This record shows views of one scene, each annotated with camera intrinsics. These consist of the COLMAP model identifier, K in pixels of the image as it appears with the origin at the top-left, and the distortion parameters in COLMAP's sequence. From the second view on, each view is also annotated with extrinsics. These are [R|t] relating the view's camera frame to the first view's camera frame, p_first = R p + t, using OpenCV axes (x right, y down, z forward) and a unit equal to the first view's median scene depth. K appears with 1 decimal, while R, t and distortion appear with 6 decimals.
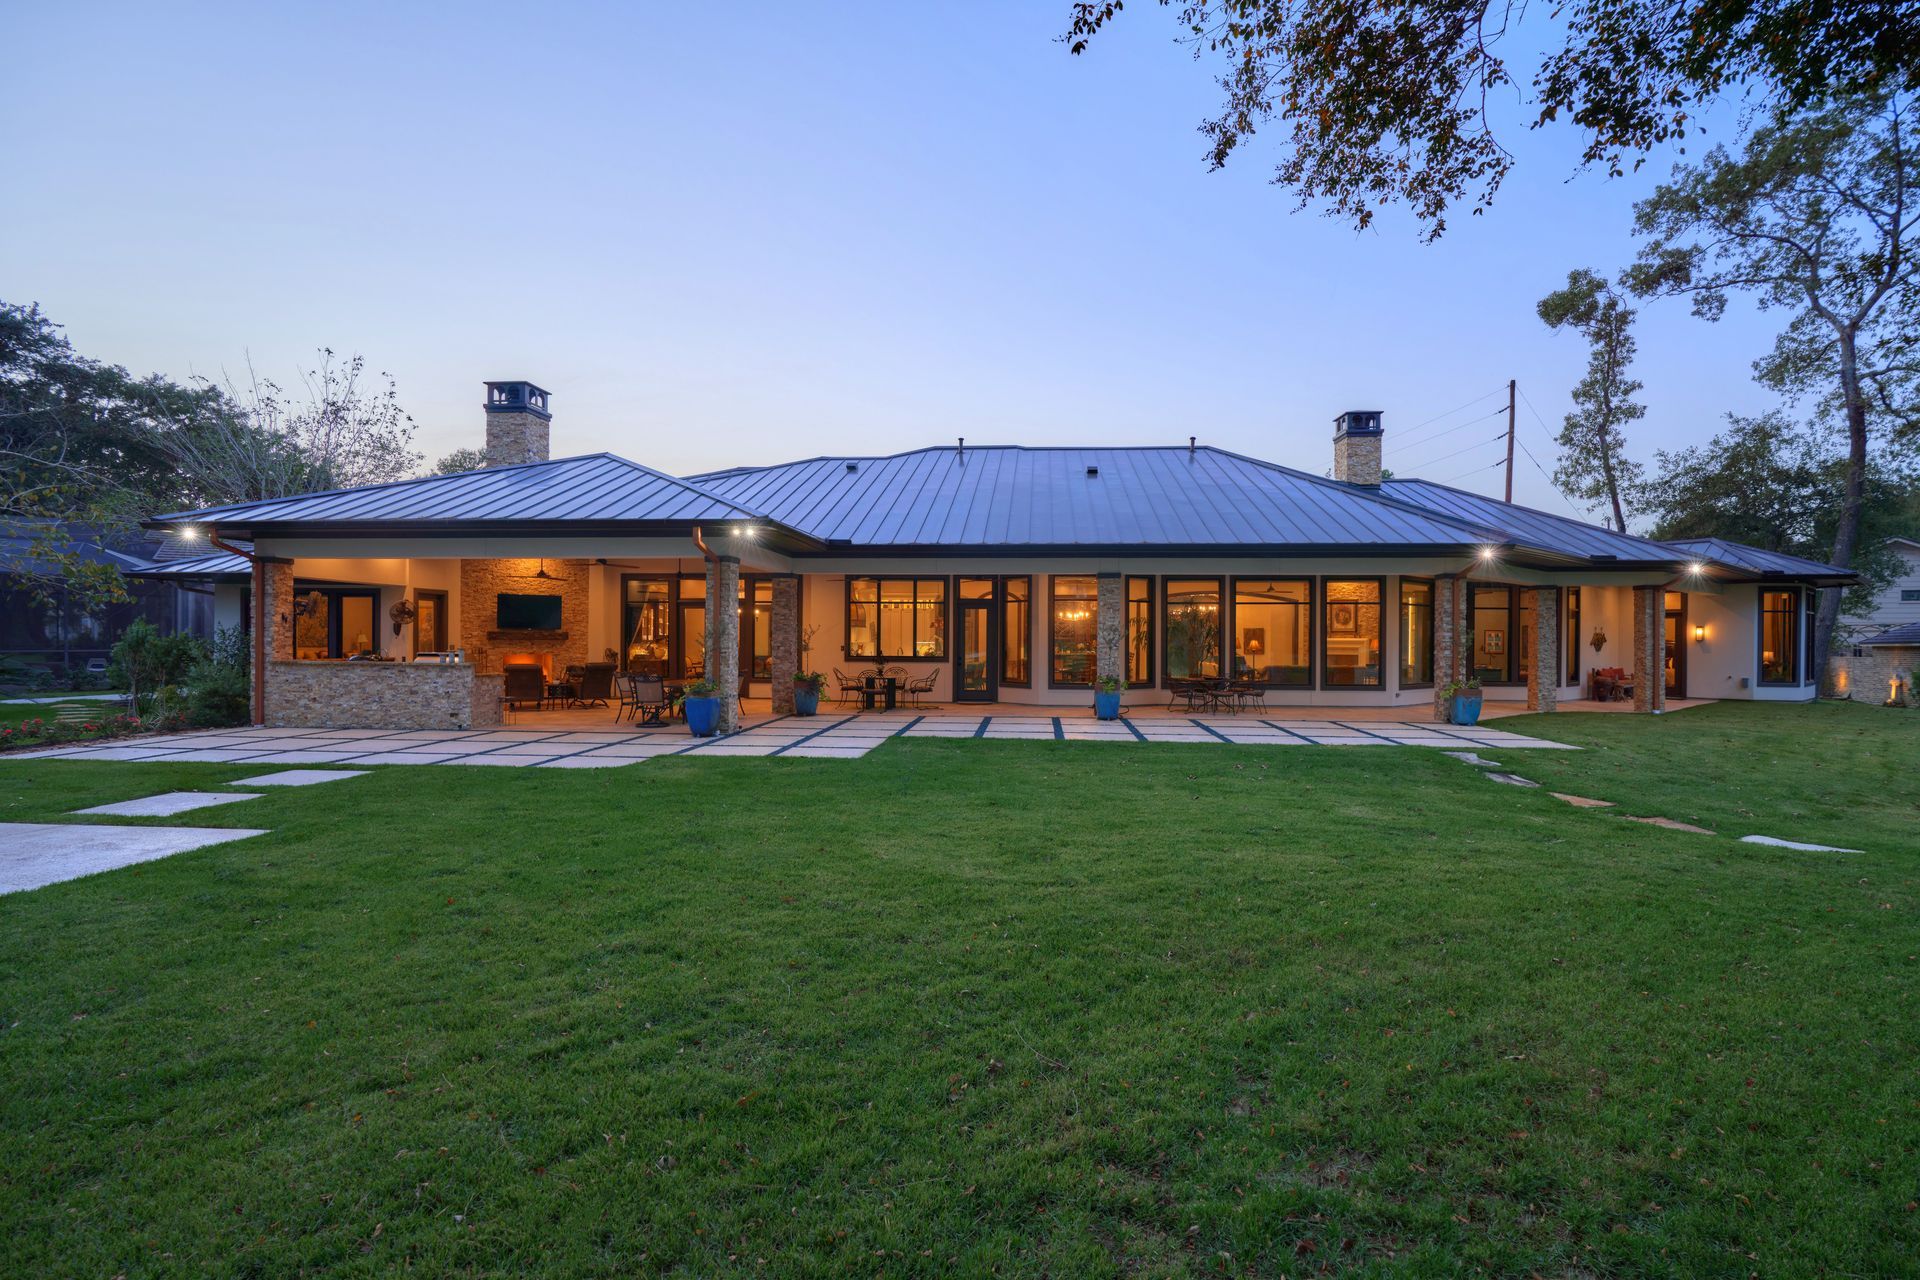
lens RADIAL K [[876.6, 0, 965.6], [0, 876.6, 648.8], [0, 0, 1]] dist [-0.035210, 0.008959]
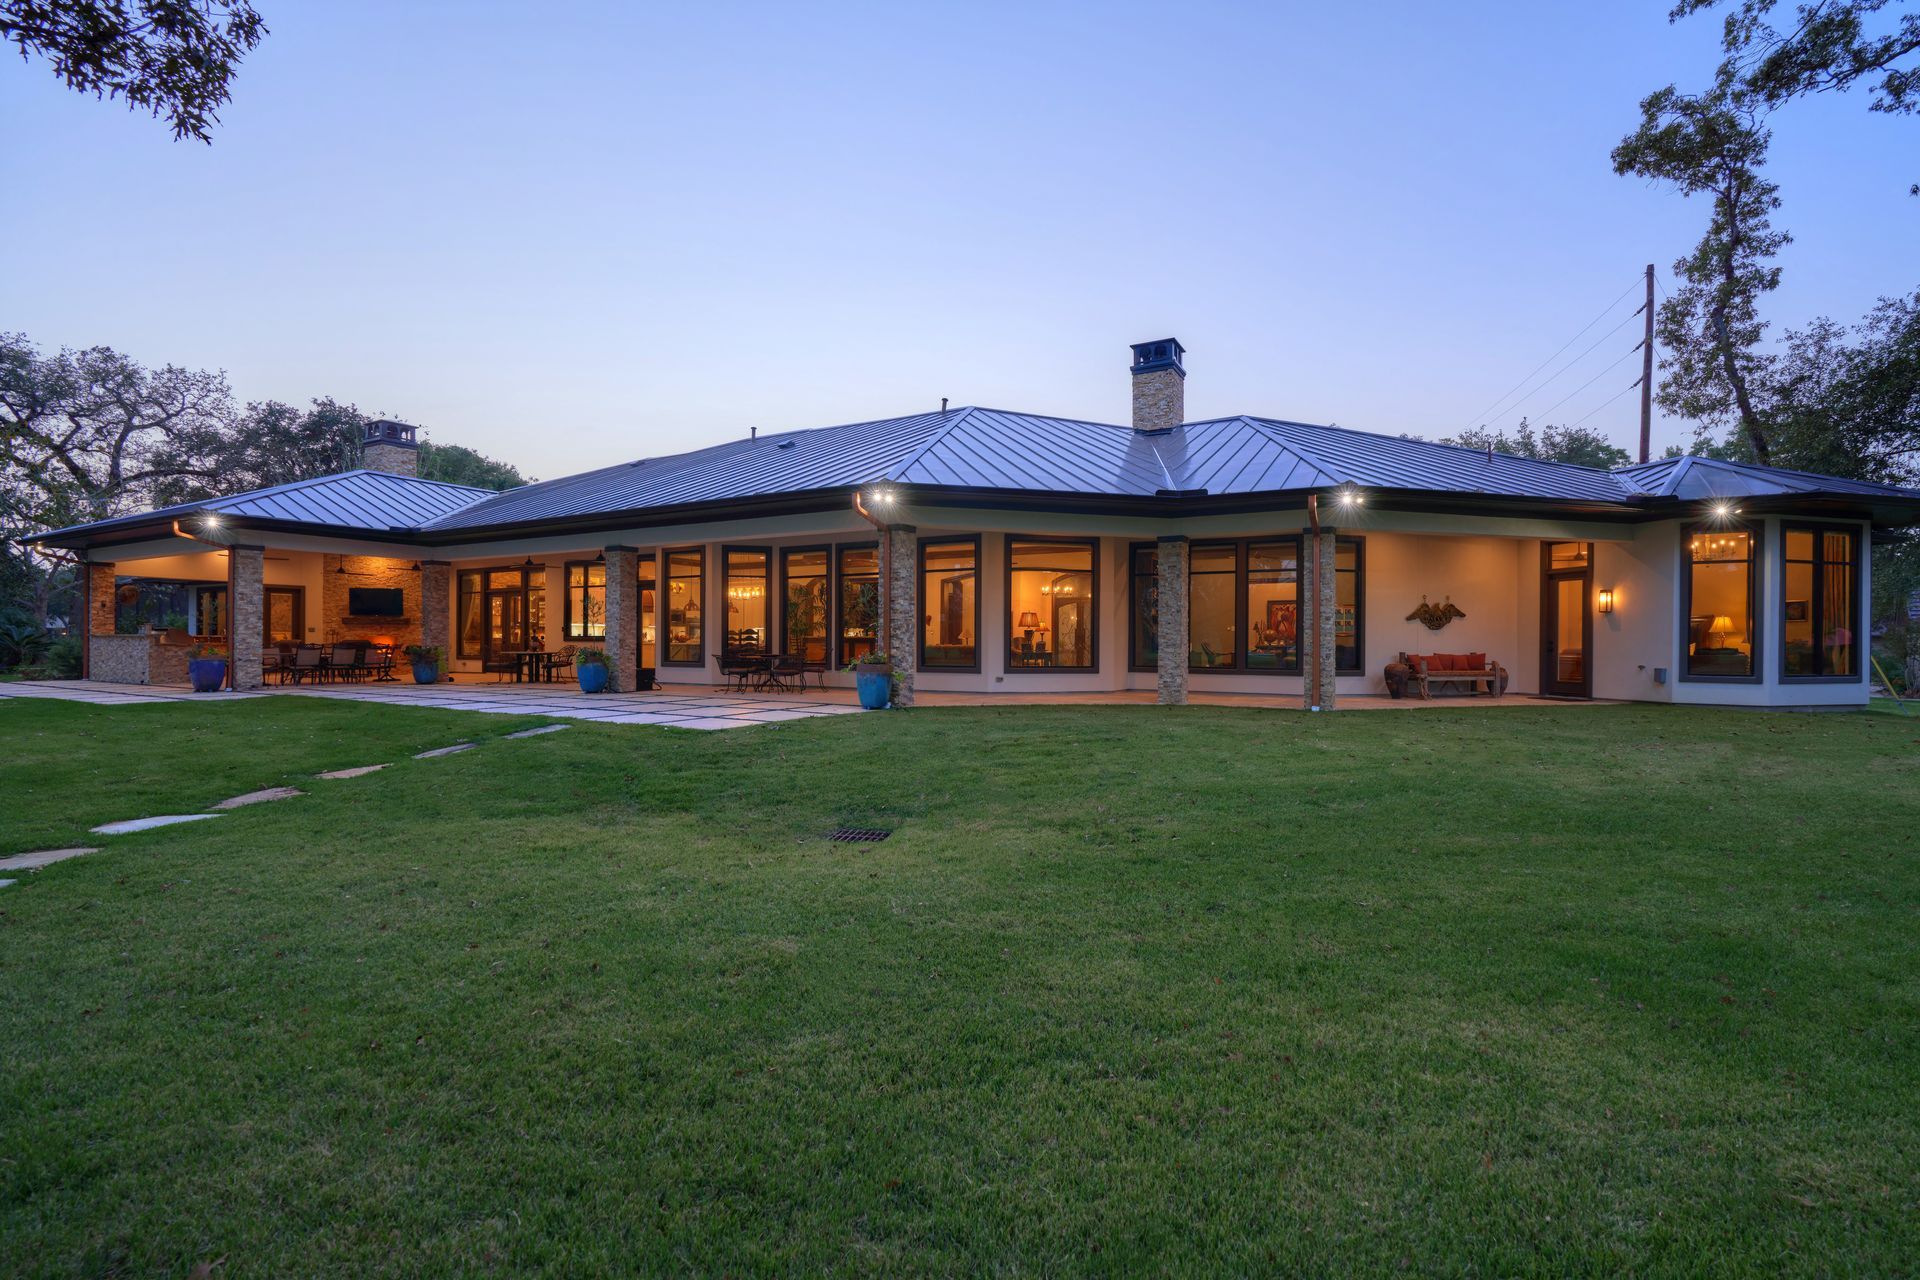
lens RADIAL K [[876.6, 0, 961.0], [0, 876.6, 635.6], [0, 0, 1]] dist [-0.035210, 0.008959]
pose [[0.905284, -0.004991, -0.424777, 0.679521], [-0.003315, 0.999818, -0.018812, 0.022921], [0.424794, 0.018439, 0.905102, 0.187942]]
